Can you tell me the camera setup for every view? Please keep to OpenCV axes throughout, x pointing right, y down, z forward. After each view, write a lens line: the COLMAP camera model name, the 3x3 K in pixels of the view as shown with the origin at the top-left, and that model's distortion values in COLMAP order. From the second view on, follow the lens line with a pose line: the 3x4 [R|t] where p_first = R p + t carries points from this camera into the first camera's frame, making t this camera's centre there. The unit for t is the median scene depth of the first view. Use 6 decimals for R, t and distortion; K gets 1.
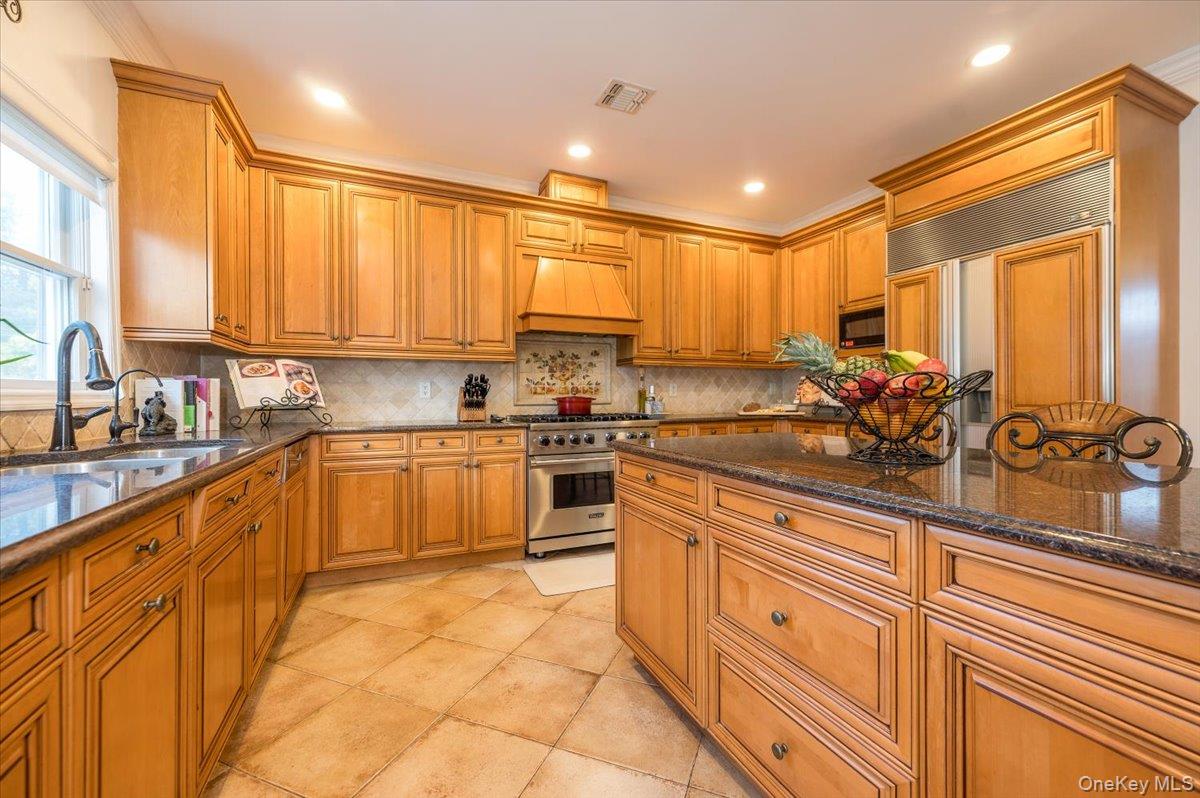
lens RADIAL K [[481.7, 0, 619.0], [0, 481.7, 396.7], [0, 0, 1]] dist [-0.001897, -0.000312]
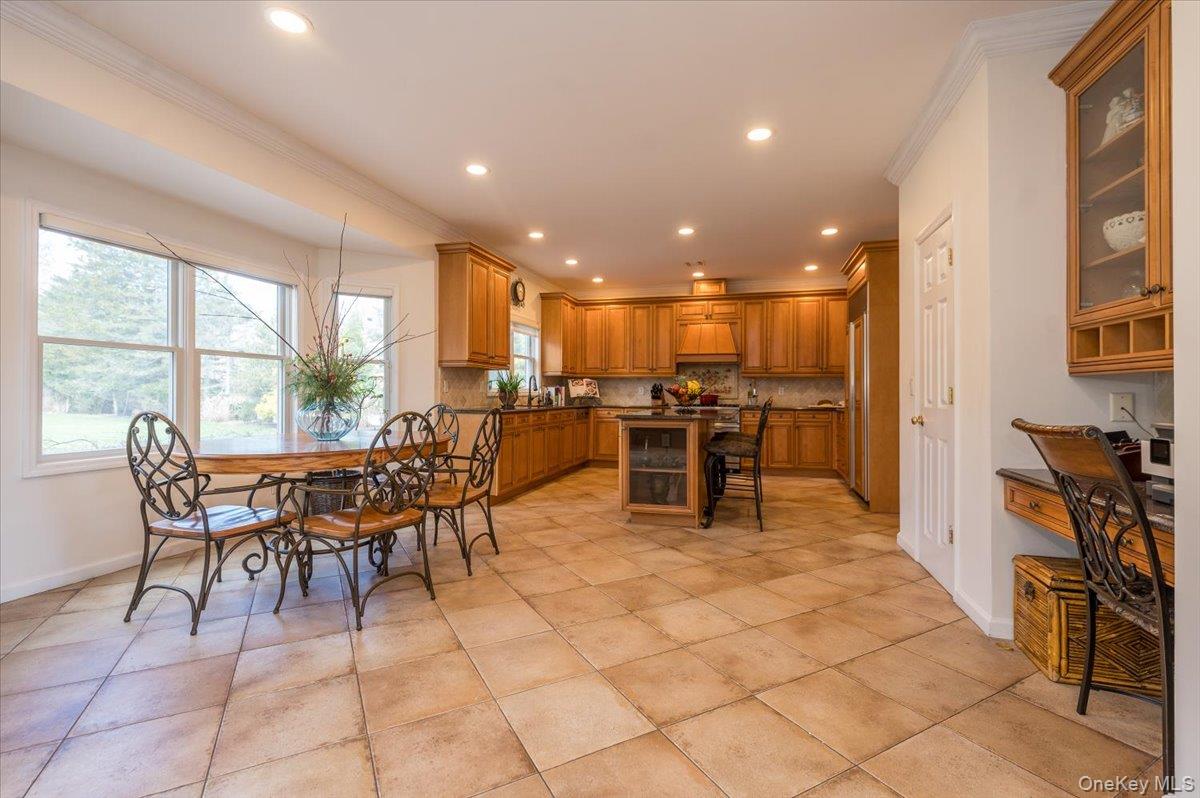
lens RADIAL K [[497.9, 0, 601.1], [0, 497.9, 391.4], [0, 0, 1]] dist [-0.003082, 0.000767]
pose [[0.754941, 0.003743, -0.655782, 0.987606], [-0.011113, 0.999913, -0.007085, 0.006953], [0.655699, 0.012637, 0.754917, -0.854435]]
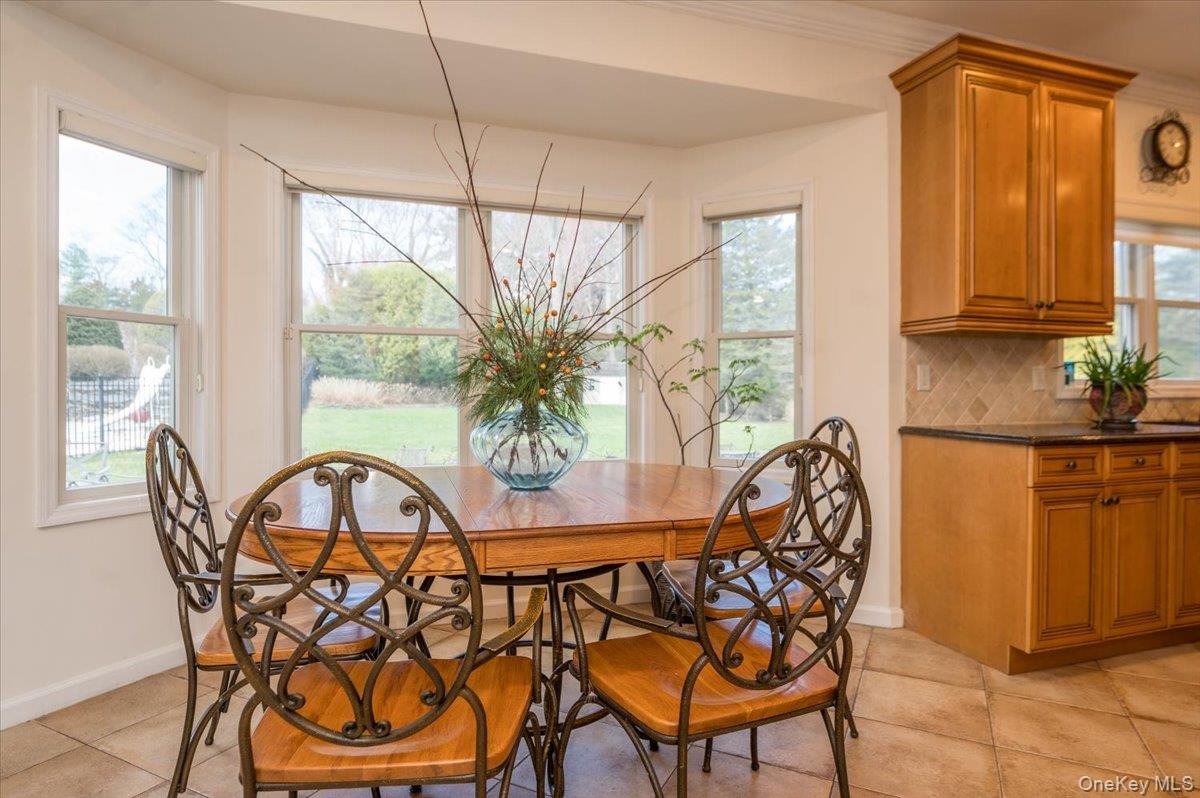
lens RADIAL K [[671.6, 0, 603.3], [0, 671.6, 395.6], [0, 0, 1]] dist [-0.015969, -0.001727]
pose [[-0.110217, 0.009106, -0.993866, 0.597457], [-0.004849, 0.999941, 0.009700, 0.004150], [0.993896, 0.005888, -0.110166, -0.334362]]
